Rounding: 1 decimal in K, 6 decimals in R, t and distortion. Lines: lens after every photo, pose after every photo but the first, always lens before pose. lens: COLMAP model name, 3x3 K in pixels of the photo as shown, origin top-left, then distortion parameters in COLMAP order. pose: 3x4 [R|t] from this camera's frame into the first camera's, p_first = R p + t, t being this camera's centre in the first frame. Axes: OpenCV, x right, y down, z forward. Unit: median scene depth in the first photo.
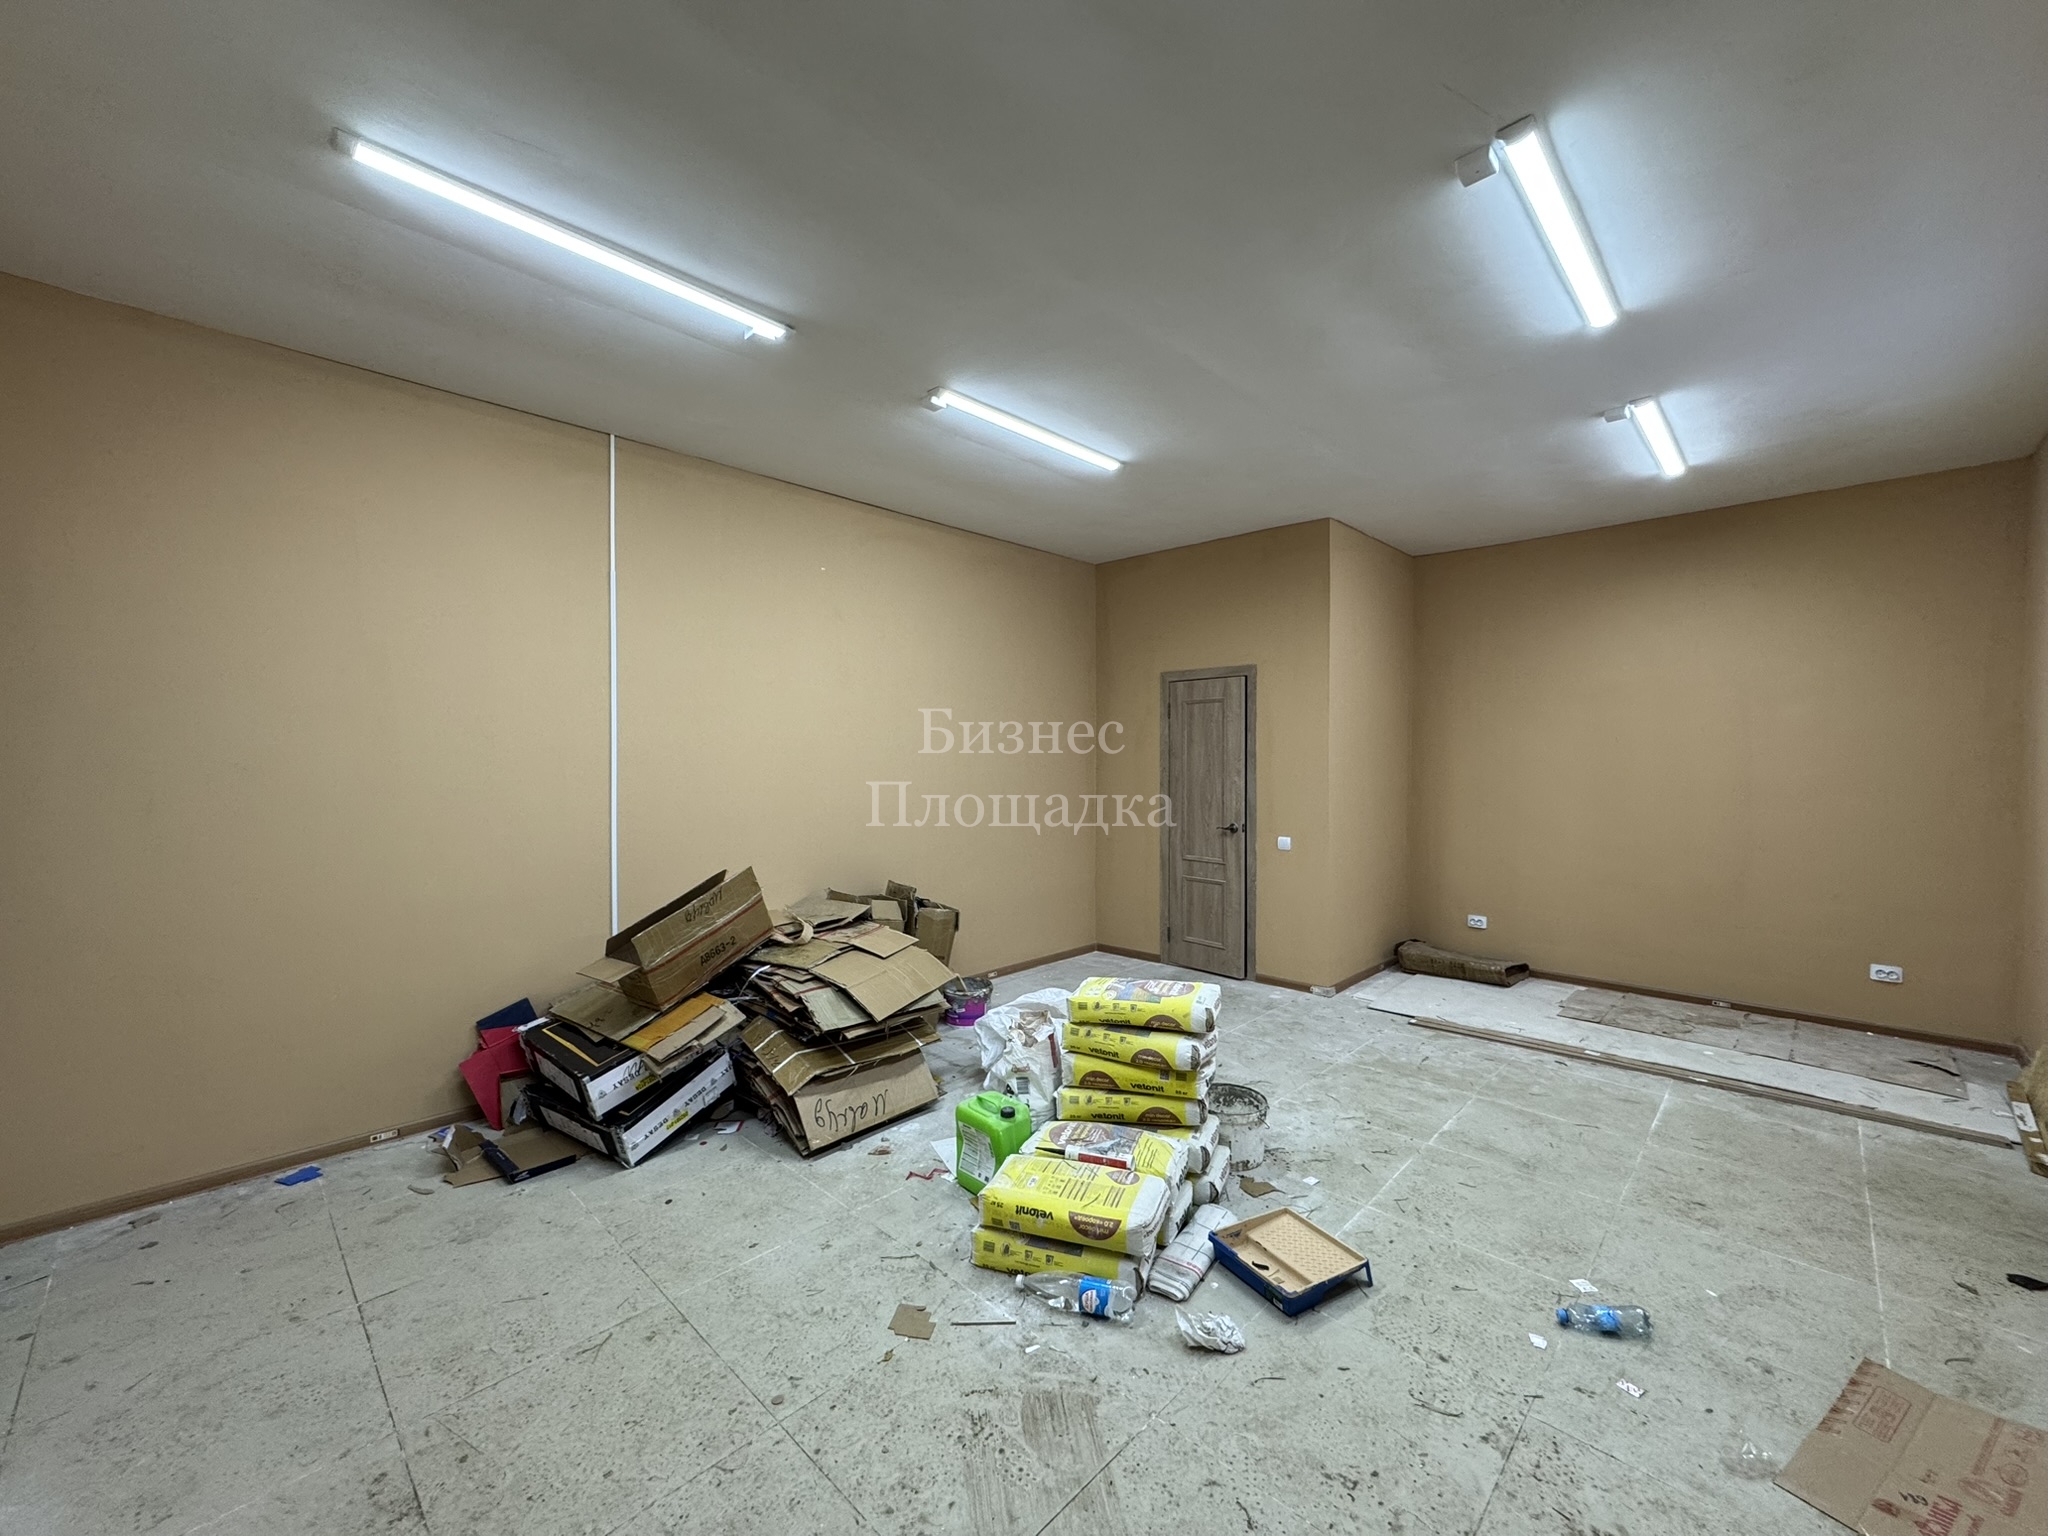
lens RADIAL K [[813.0, 0, 1026.8], [0, 813.0, 767.0], [0, 0, 1]] dist [-0.002409, 0.000814]
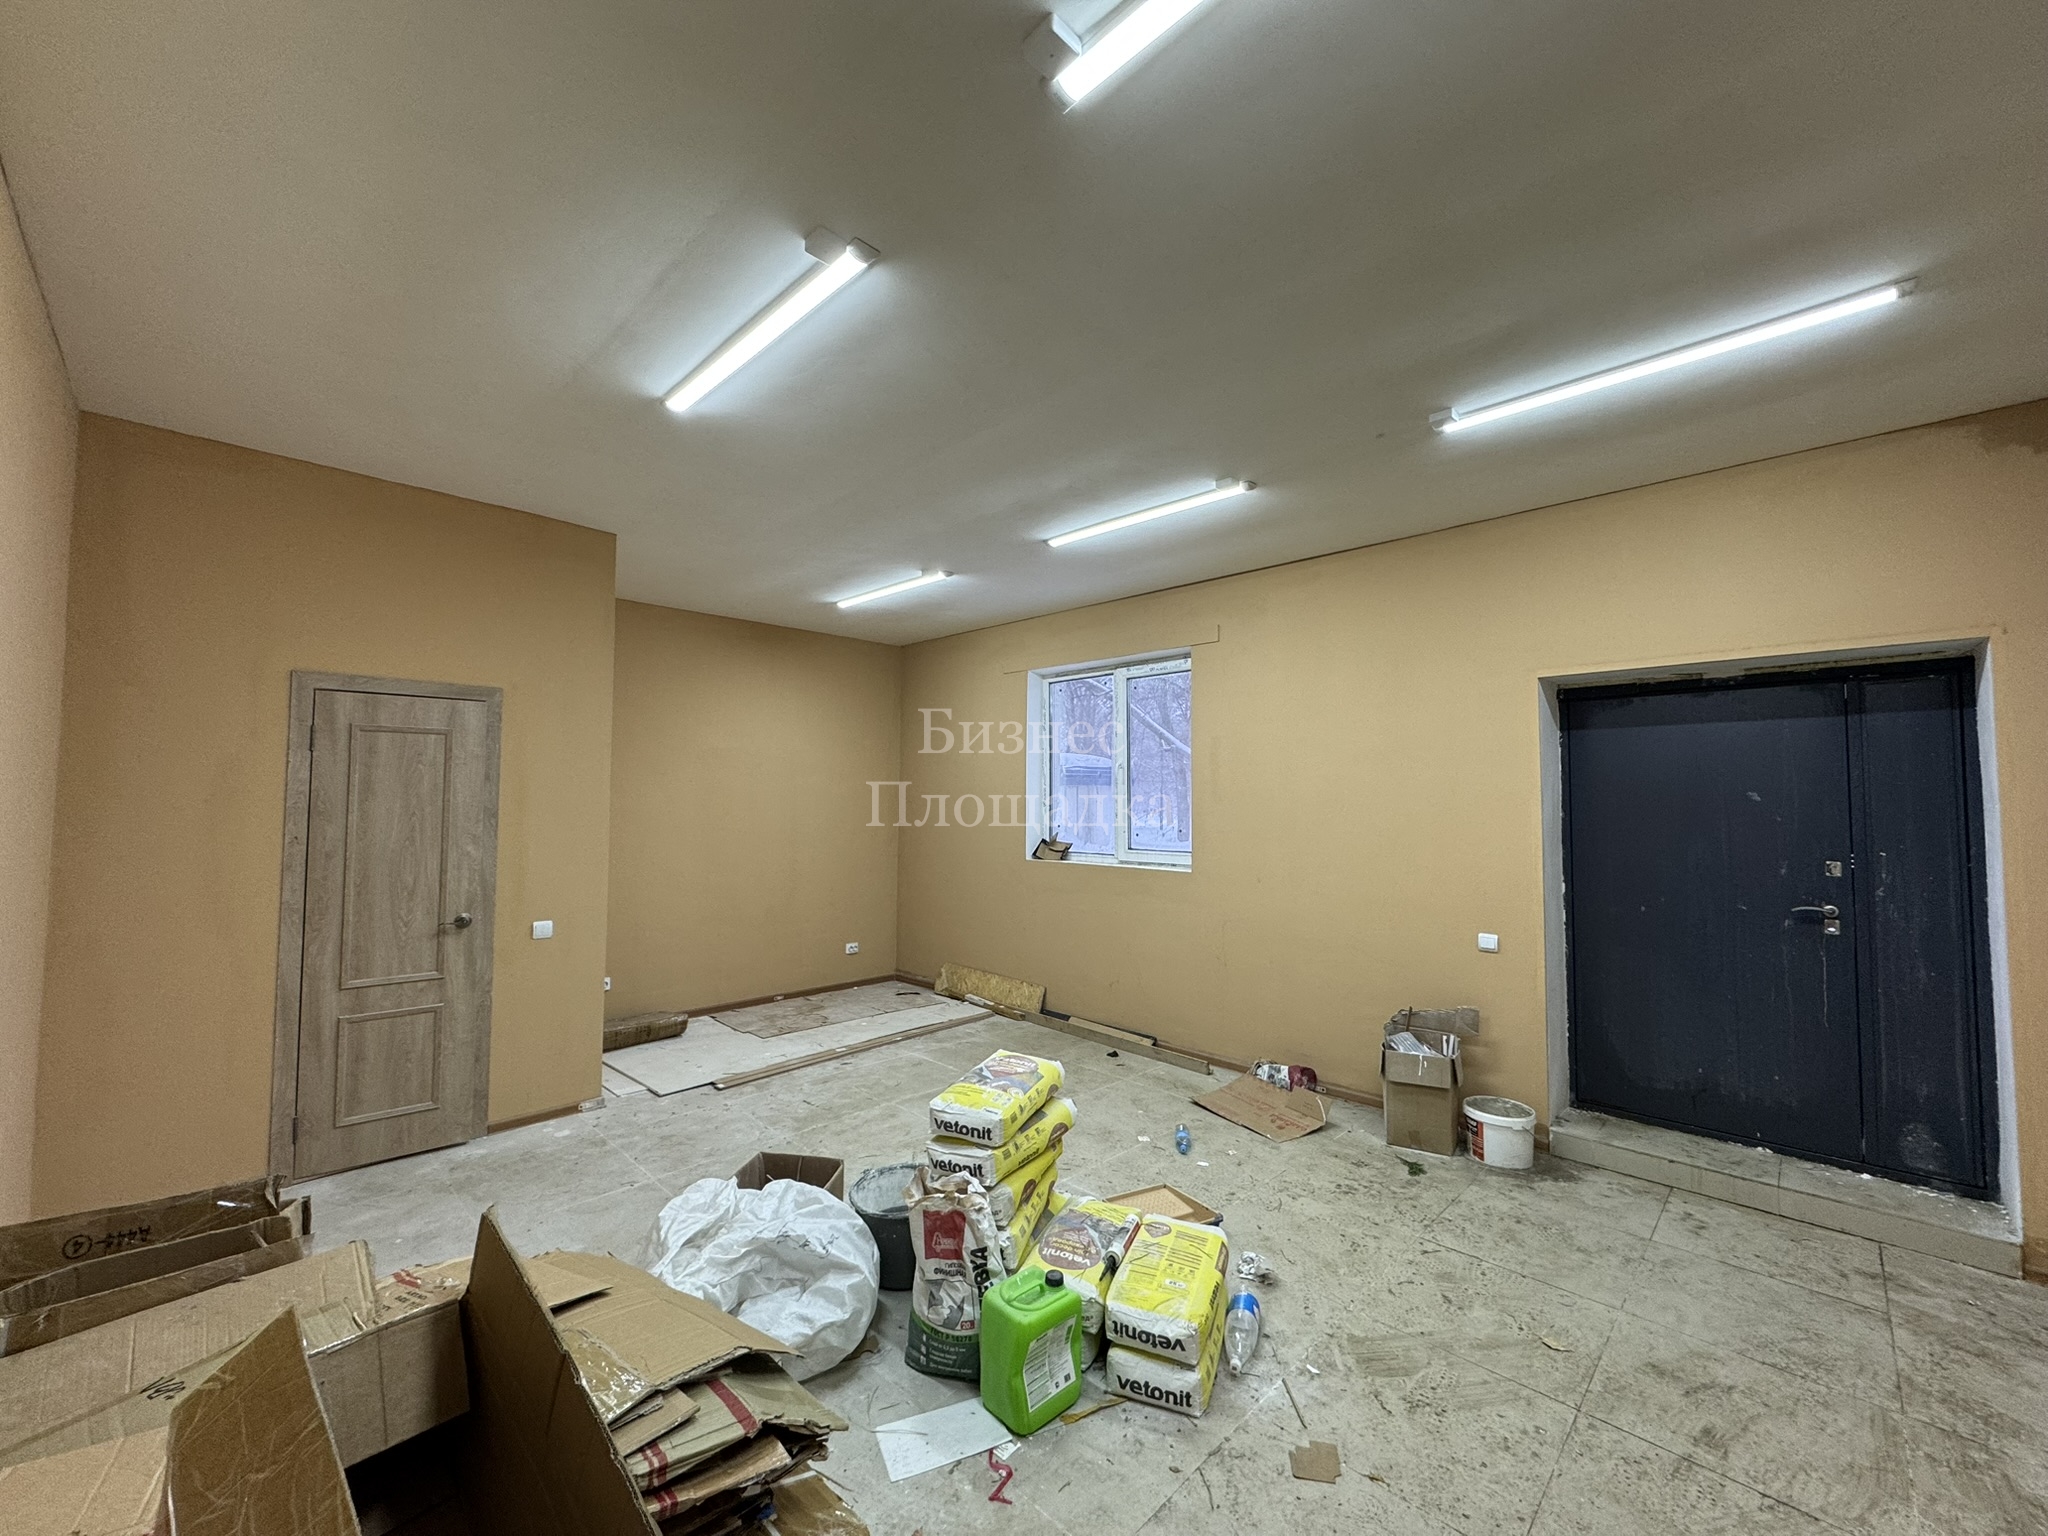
lens RADIAL K [[813.0, 0, 1026.0], [0, 813.0, 766.9], [0, 0, 1]] dist [-0.002409, 0.000814]
pose [[0.007944, 0.043859, 0.999006, -0.686132], [0.007791, 0.999005, -0.043921, -0.032505], [-0.999938, 0.008133, 0.007594, 0.833154]]
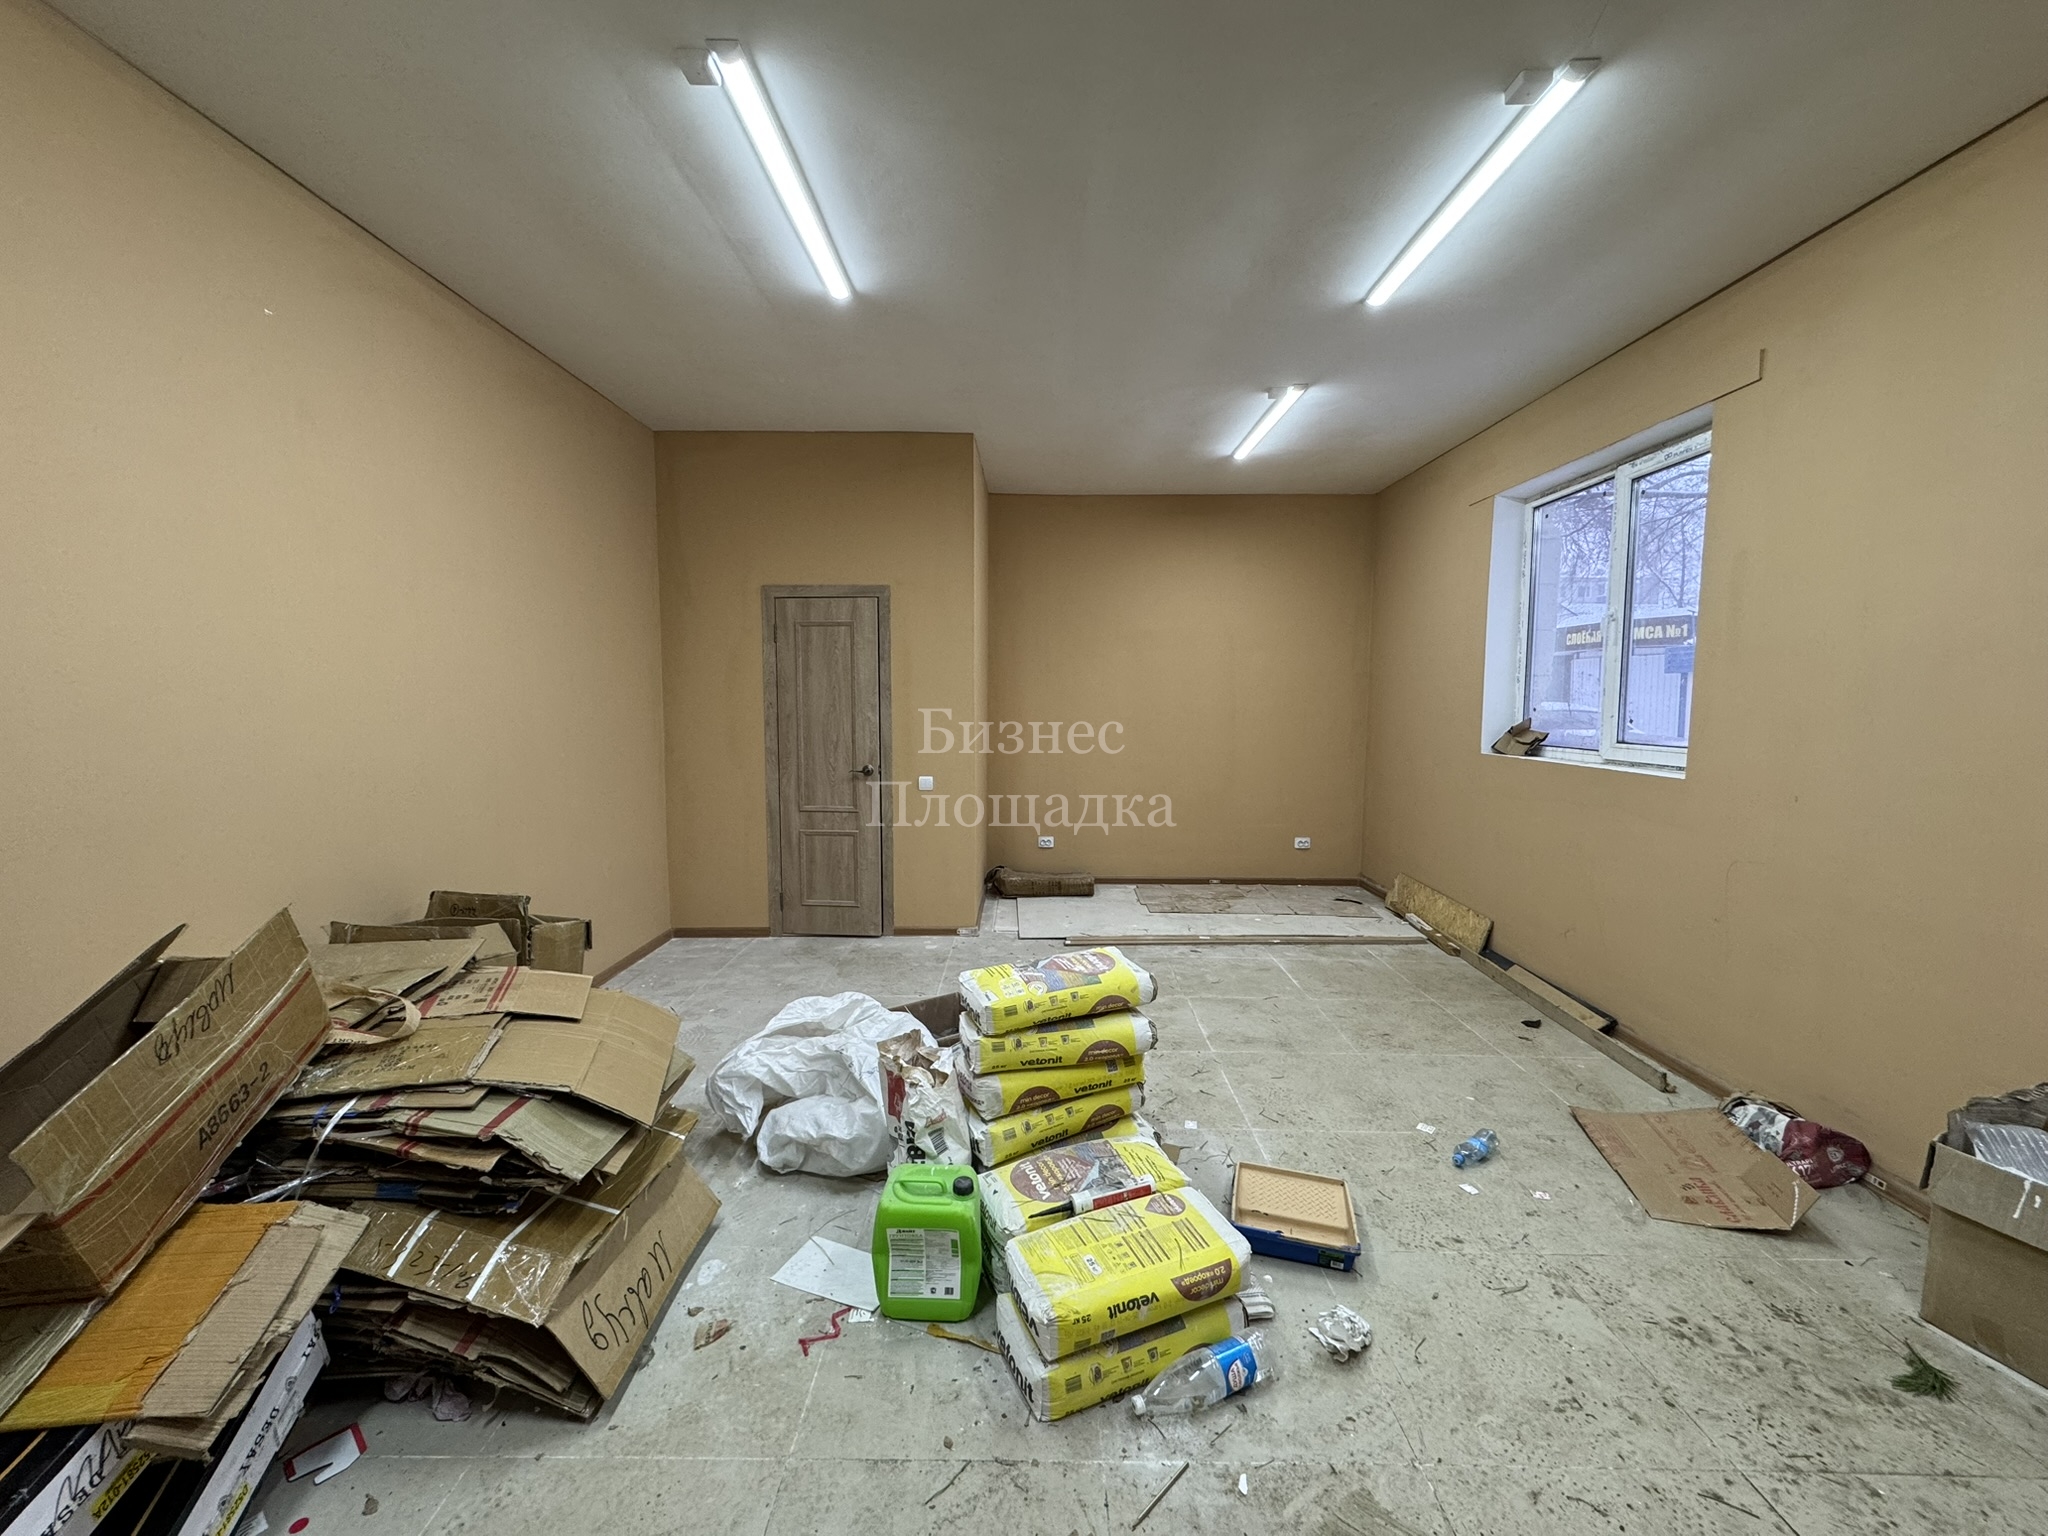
lens RADIAL K [[813.0, 0, 1025.4], [0, 813.0, 765.6], [0, 0, 1]] dist [-0.002409, 0.000814]
pose [[0.724890, -0.056084, 0.686578, -0.365750], [0.006489, 0.997192, 0.074606, 0.008183], [-0.688834, -0.049626, 0.723219, 0.386806]]
